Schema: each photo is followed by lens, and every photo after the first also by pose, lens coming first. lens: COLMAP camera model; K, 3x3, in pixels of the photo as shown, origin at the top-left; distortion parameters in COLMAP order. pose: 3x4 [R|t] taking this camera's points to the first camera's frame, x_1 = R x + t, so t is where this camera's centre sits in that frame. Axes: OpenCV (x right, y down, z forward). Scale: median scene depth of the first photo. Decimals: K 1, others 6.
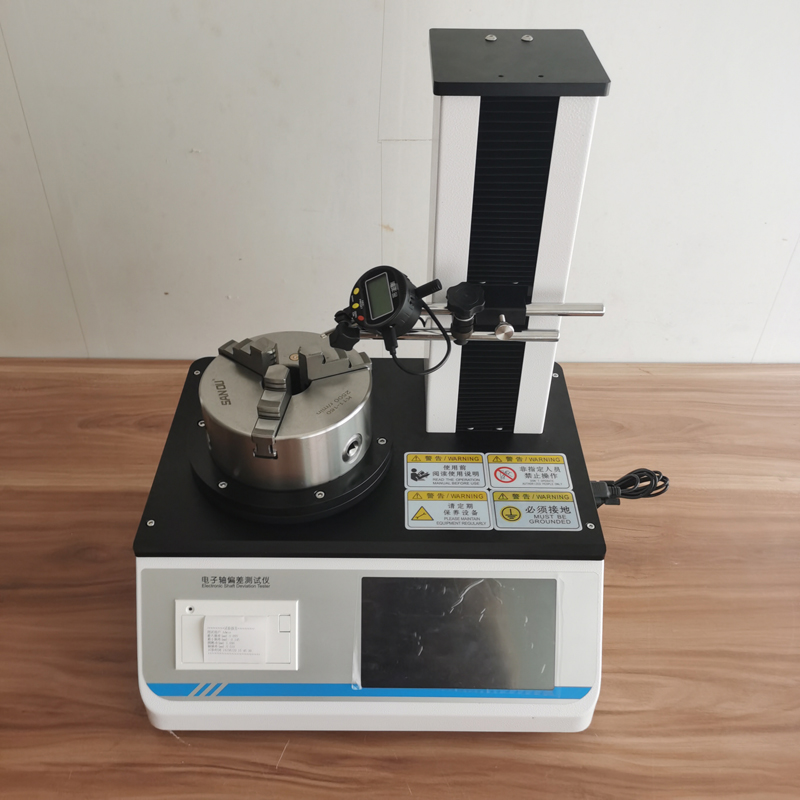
lens RADIAL K [[830.5, 0, 400.0], [0, 830.5, 400.0], [0, 0, 1]] dist [0.051866, -0.027709]
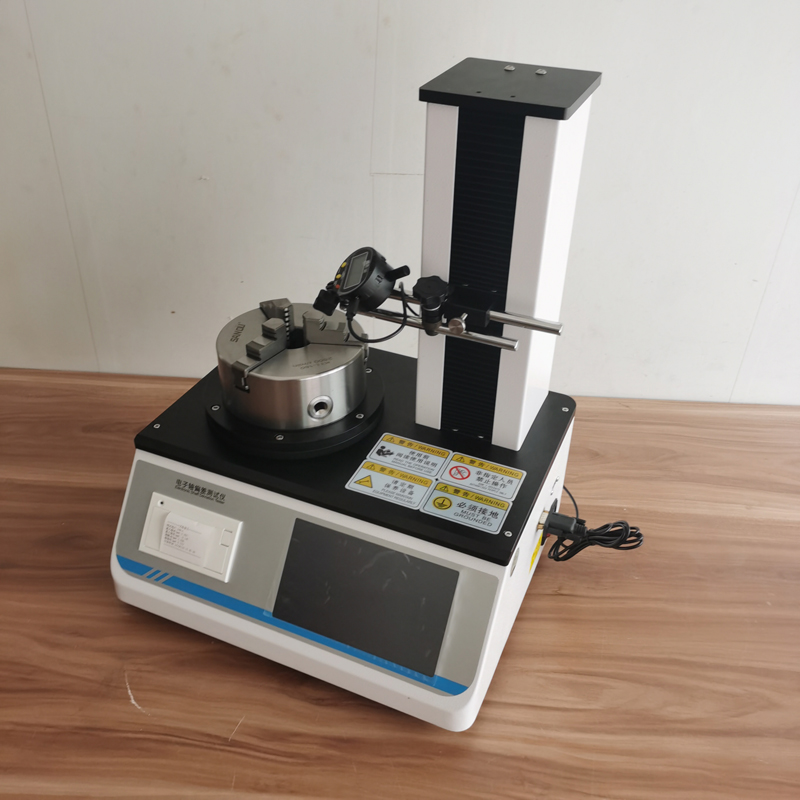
lens RADIAL K [[835.9, 0, 400.0], [0, 835.9, 400.0], [0, 0, 1]] dist [0.048428, -0.039240]
pose [[0.915910, 0.233660, -0.326362, 0.396707], [-0.264756, 0.962820, -0.053682, 0.081137], [0.301685, 0.135574, 0.943719, -0.037883]]
